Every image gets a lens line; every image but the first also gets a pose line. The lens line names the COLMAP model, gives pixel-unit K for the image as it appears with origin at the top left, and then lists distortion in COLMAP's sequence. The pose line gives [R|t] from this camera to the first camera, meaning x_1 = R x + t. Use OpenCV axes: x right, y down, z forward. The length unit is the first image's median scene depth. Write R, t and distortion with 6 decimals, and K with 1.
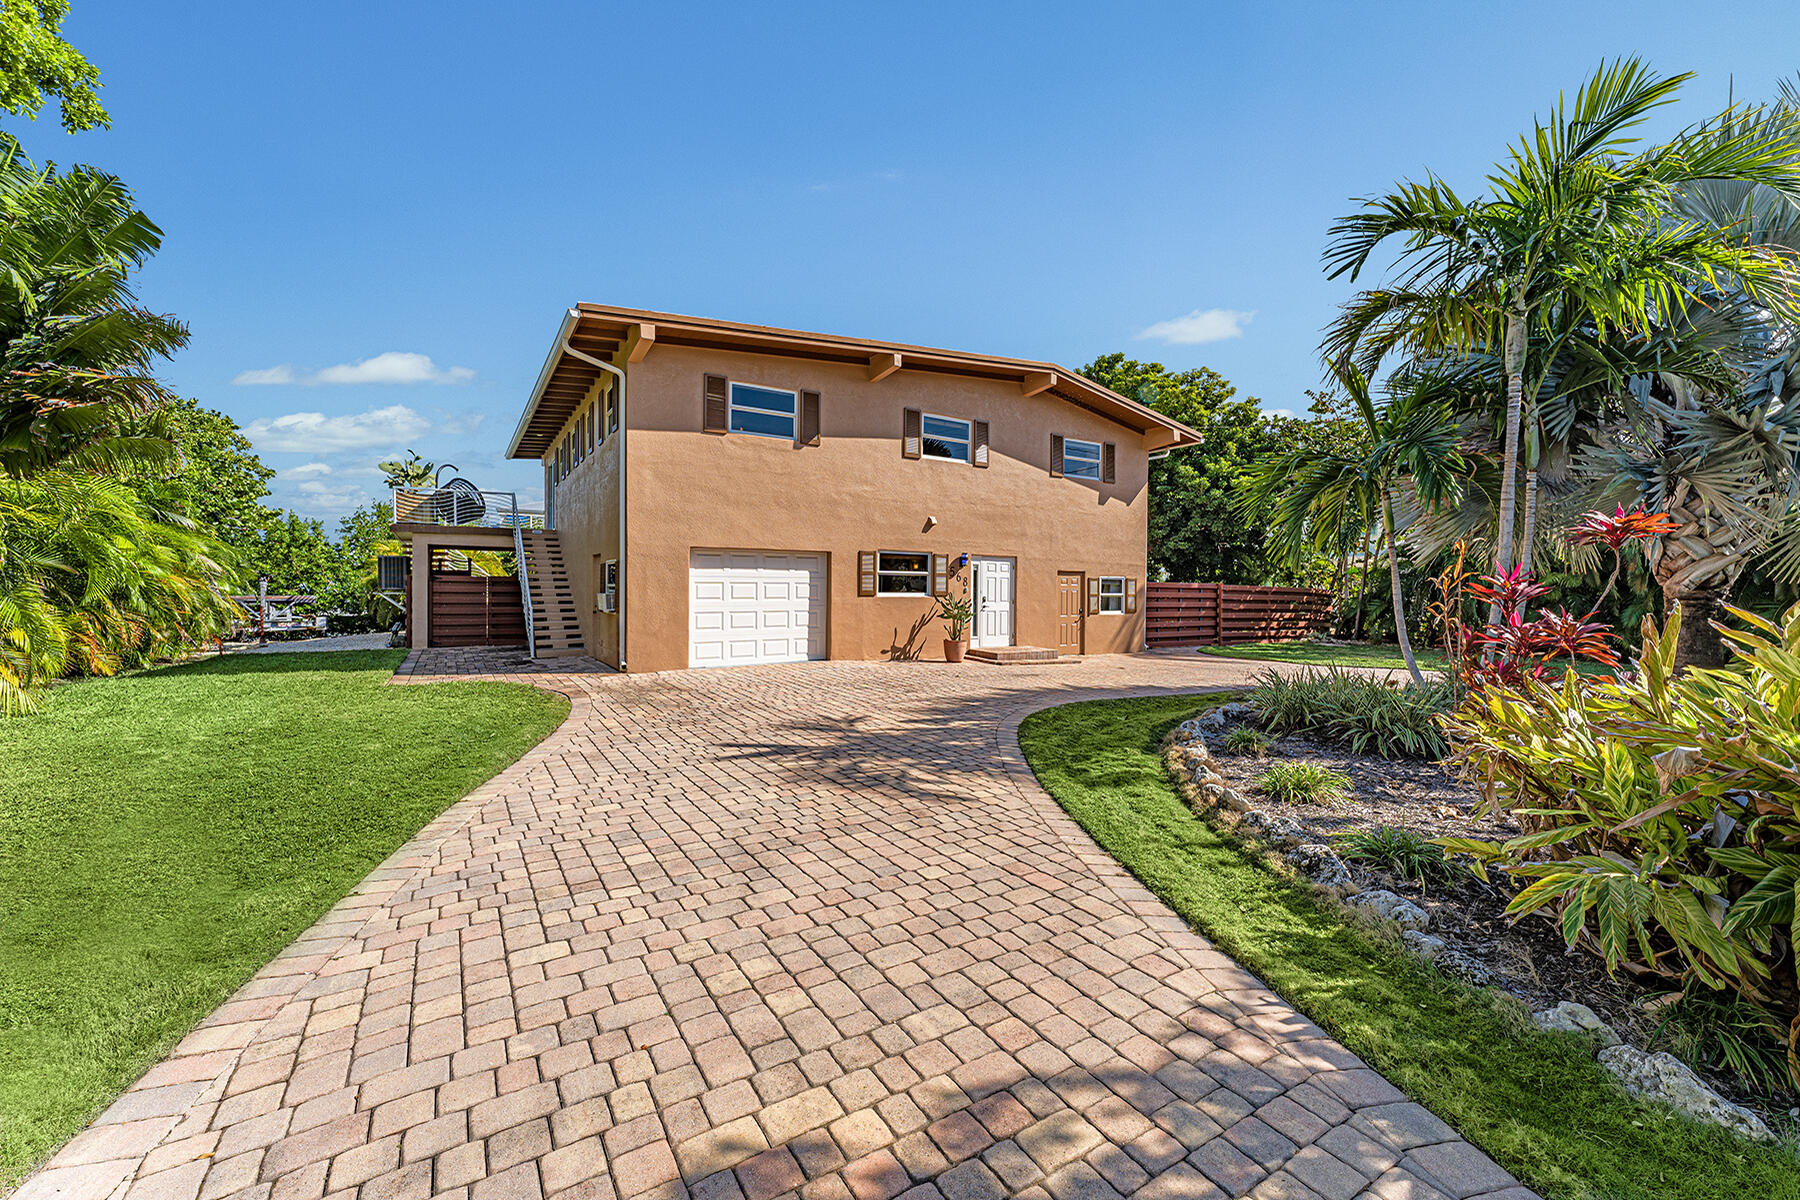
lens RADIAL K [[721.7, 0, 901.6], [0, 721.7, 583.8], [0, 0, 1]] dist [0.002103, 0.000046]
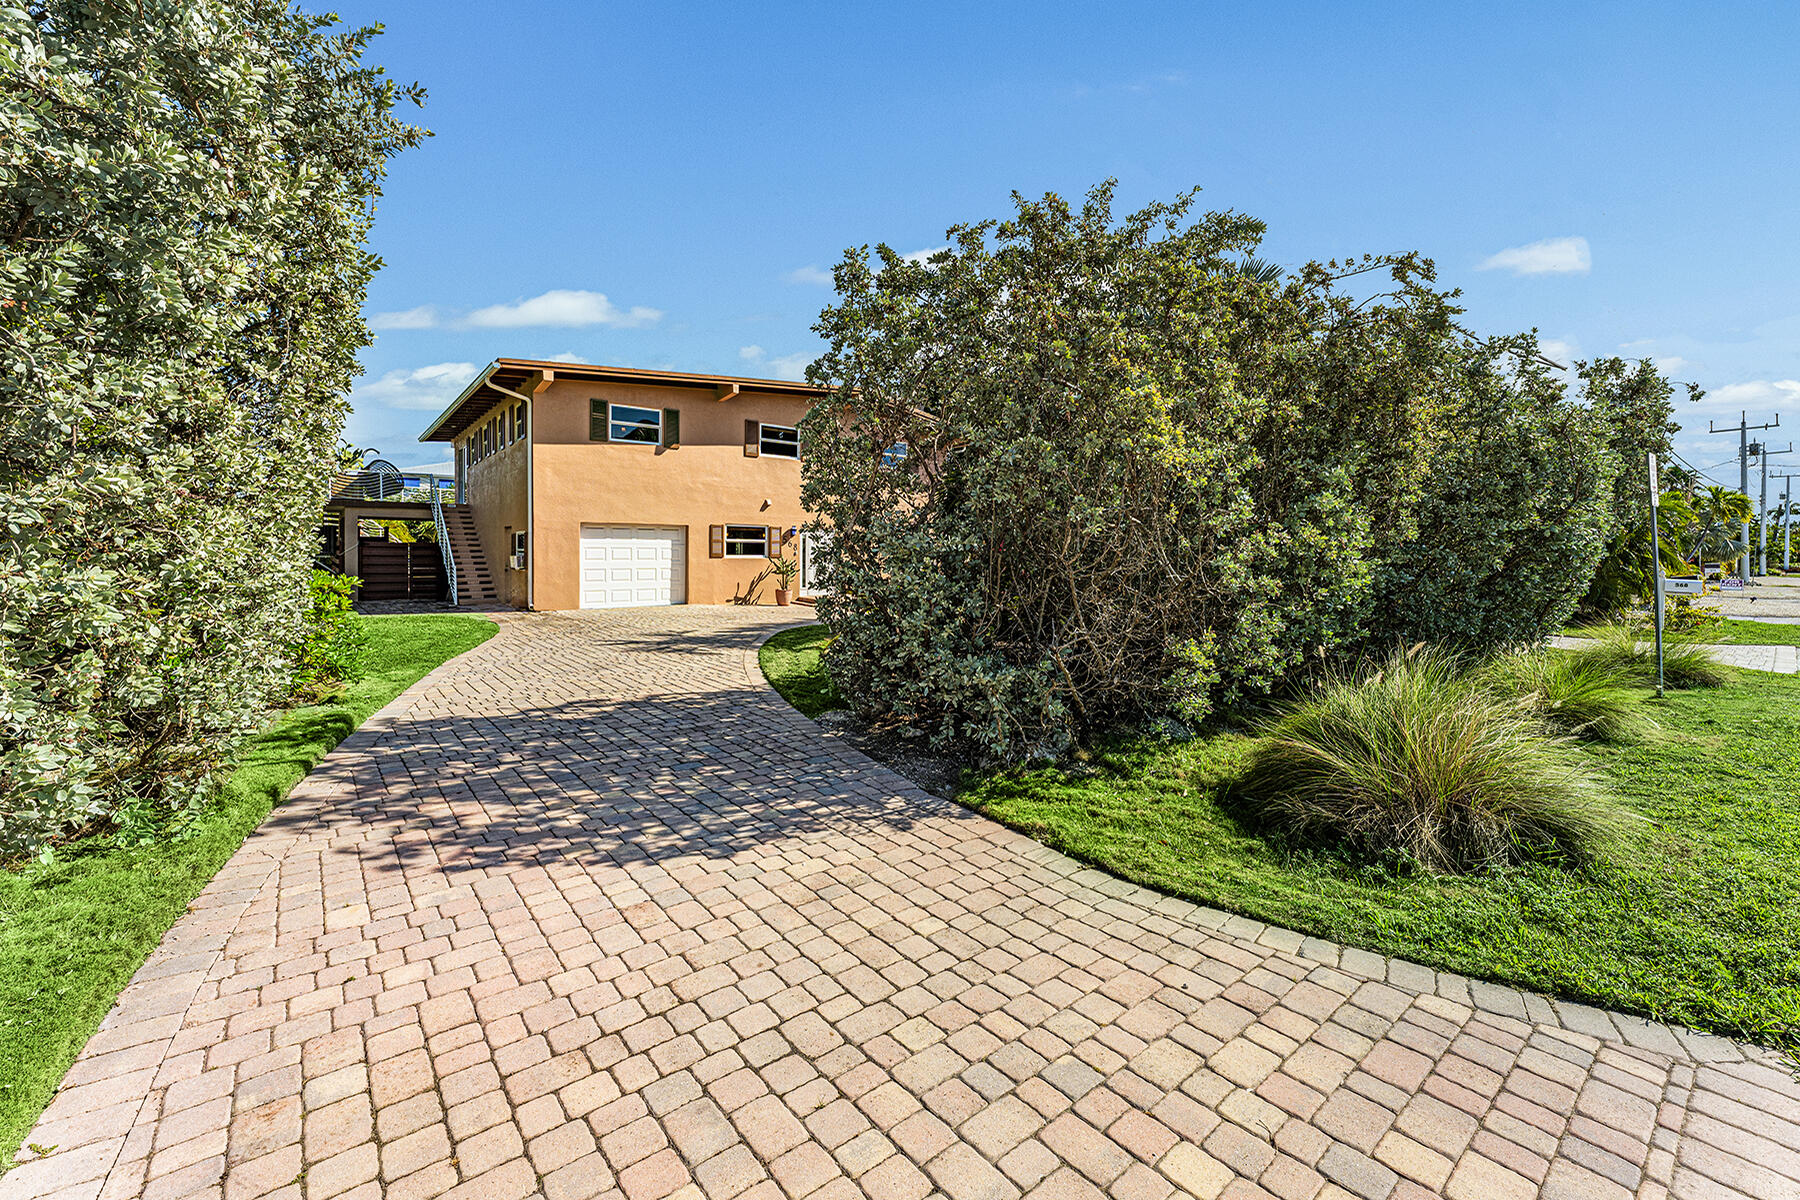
lens RADIAL K [[723.4, 0, 902.3], [0, 723.4, 557.4], [0, 0, 1]] dist [-0.000038, -0.000006]
pose [[0.992654, -0.001364, 0.120979, 0.136481], [-0.000110, 0.999926, 0.012175, -0.000391], [-0.120987, -0.012099, 0.992580, -0.408655]]
